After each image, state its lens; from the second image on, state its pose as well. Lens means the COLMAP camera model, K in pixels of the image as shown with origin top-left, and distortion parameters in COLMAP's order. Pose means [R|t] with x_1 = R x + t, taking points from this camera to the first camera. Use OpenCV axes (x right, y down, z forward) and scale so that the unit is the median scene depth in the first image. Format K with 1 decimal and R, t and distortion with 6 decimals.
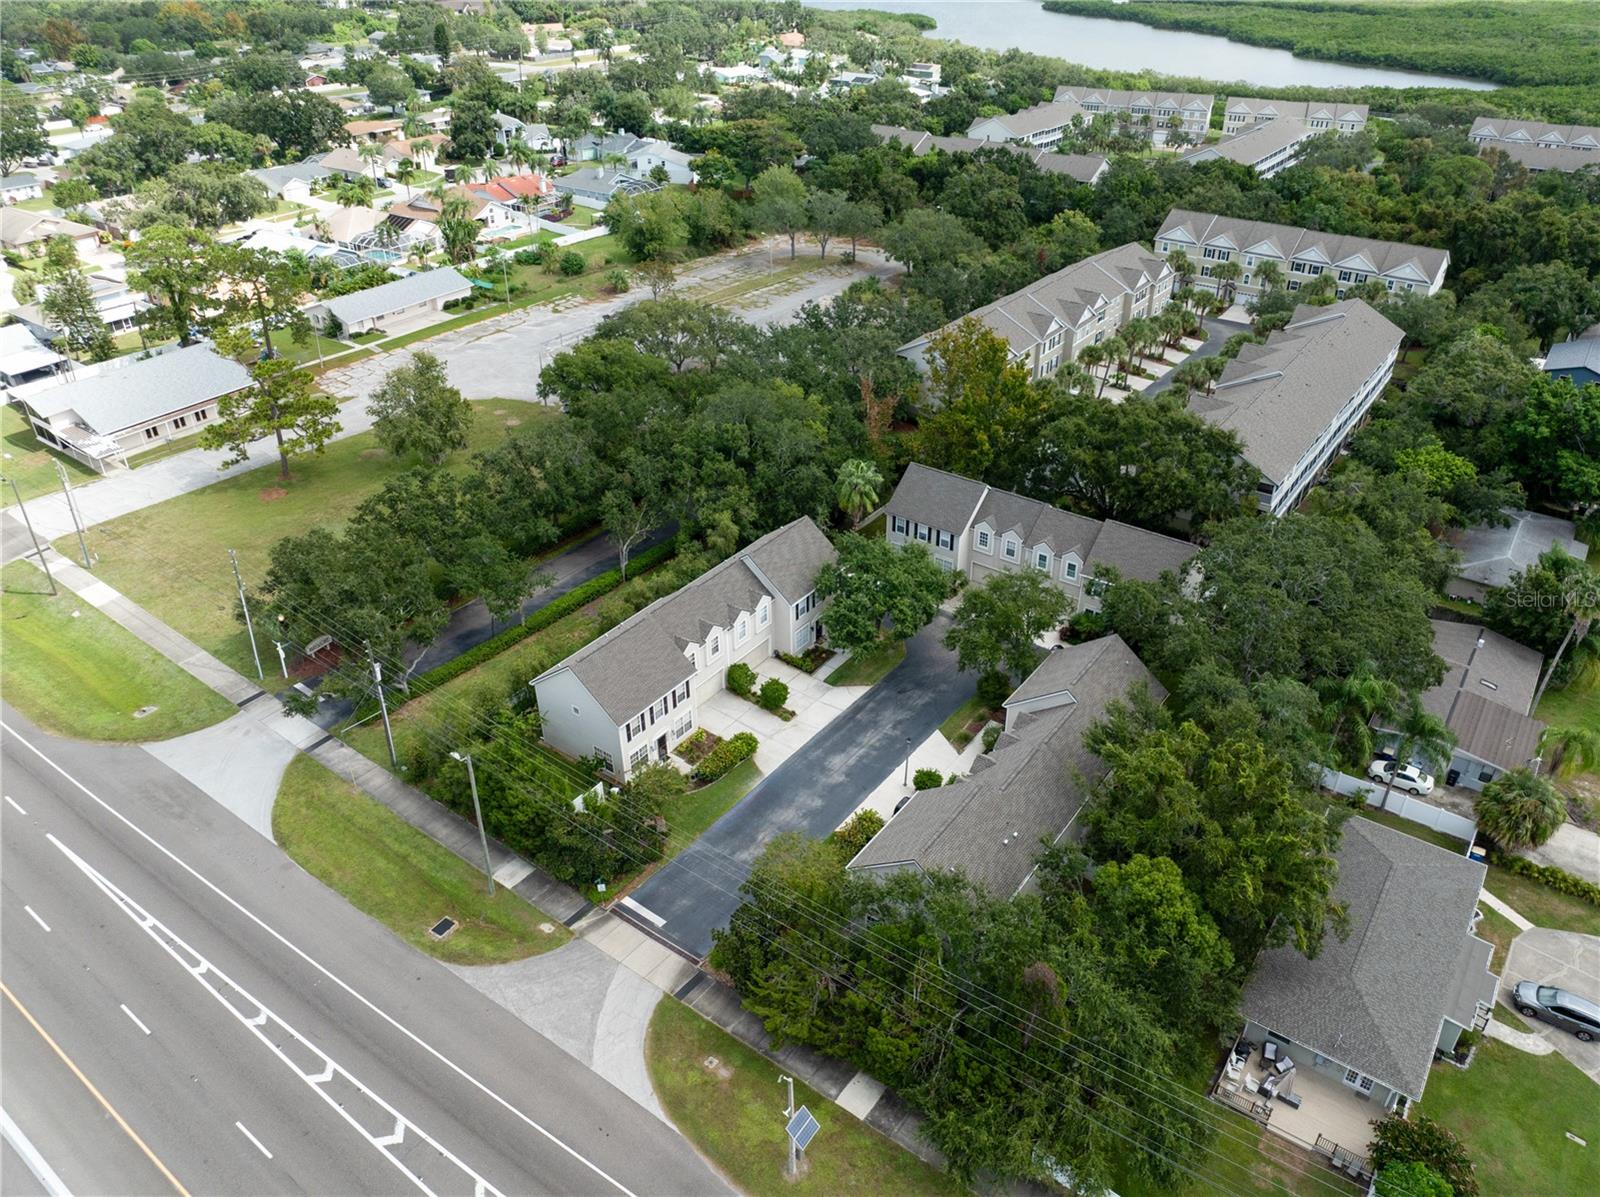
lens RADIAL K [[1129.5, 0, 809.2], [0, 1129.5, 595.8], [0, 0, 1]] dist [-0.044245, 0.005855]
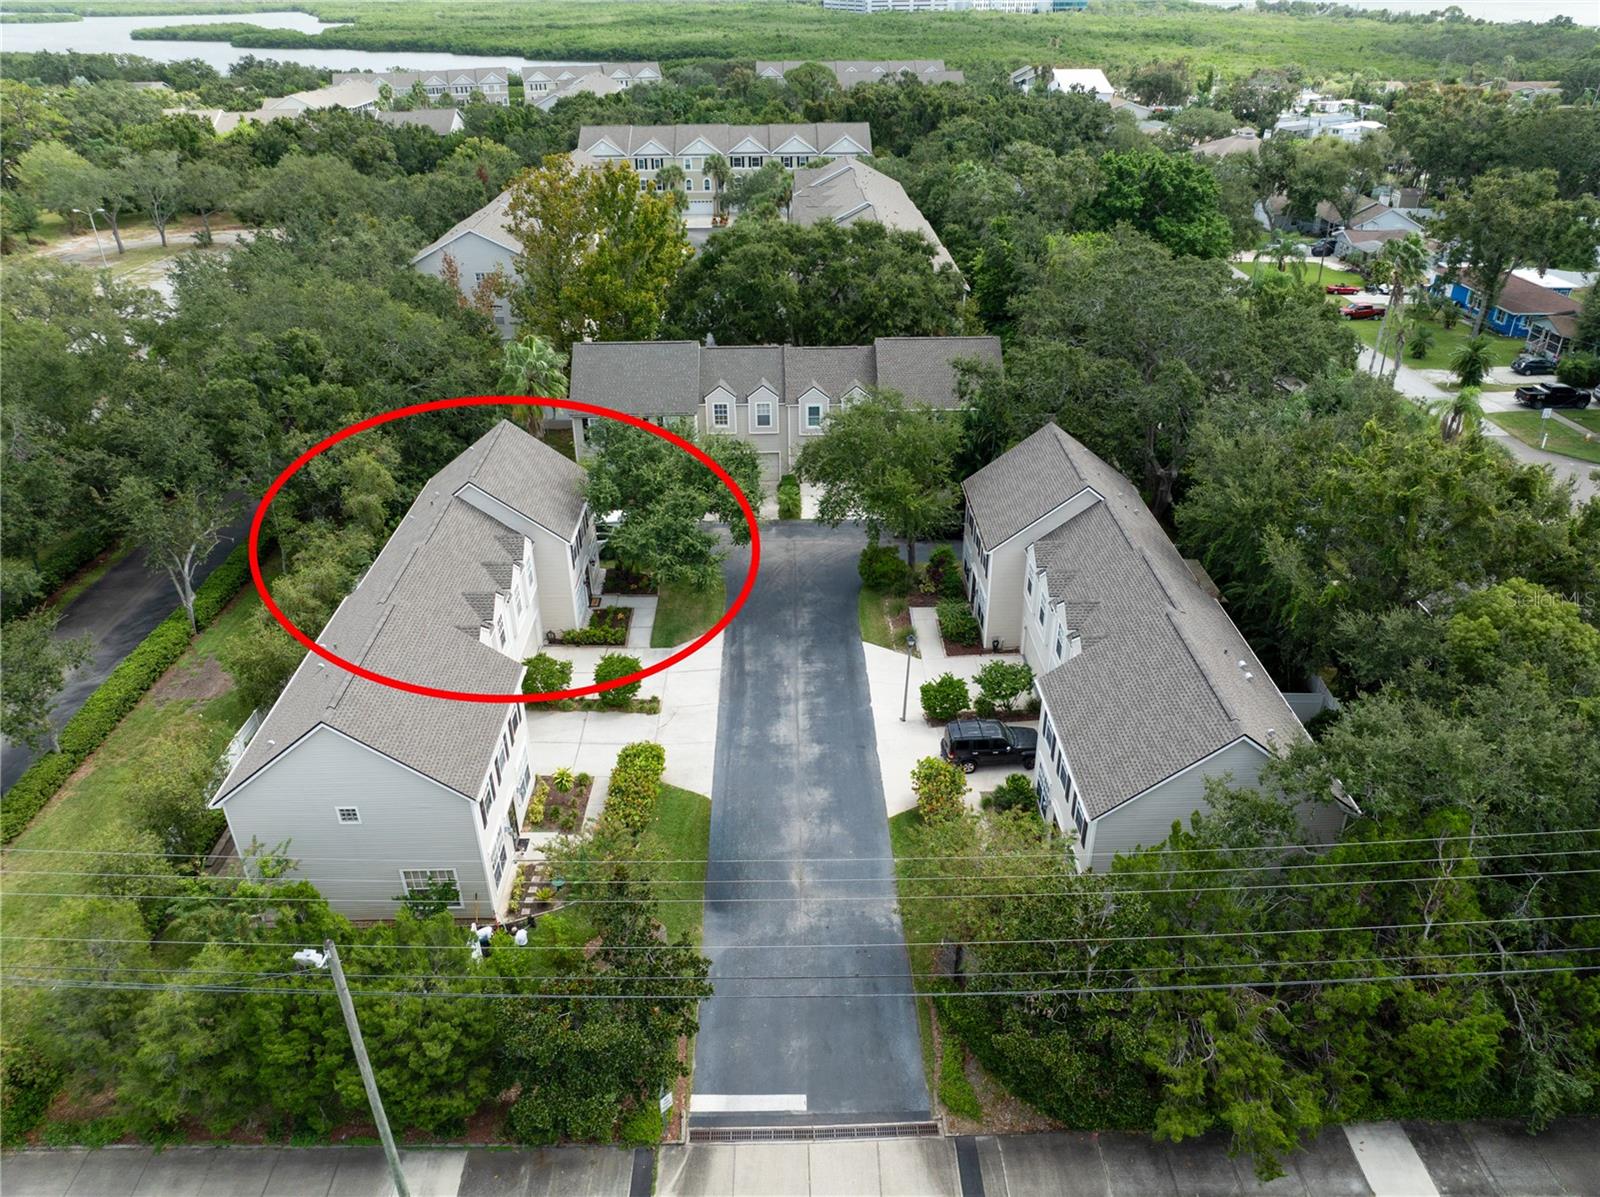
lens RADIAL K [[1129.5, 0, 809.2], [0, 1129.5, 595.8], [0, 0, 1]] dist [-0.044245, 0.005855]
pose [[0.792338, -0.299308, 0.531615, -0.230026], [0.325047, 0.944513, 0.047314, 0.046098], [-0.516279, 0.135311, 0.845663, 0.405453]]
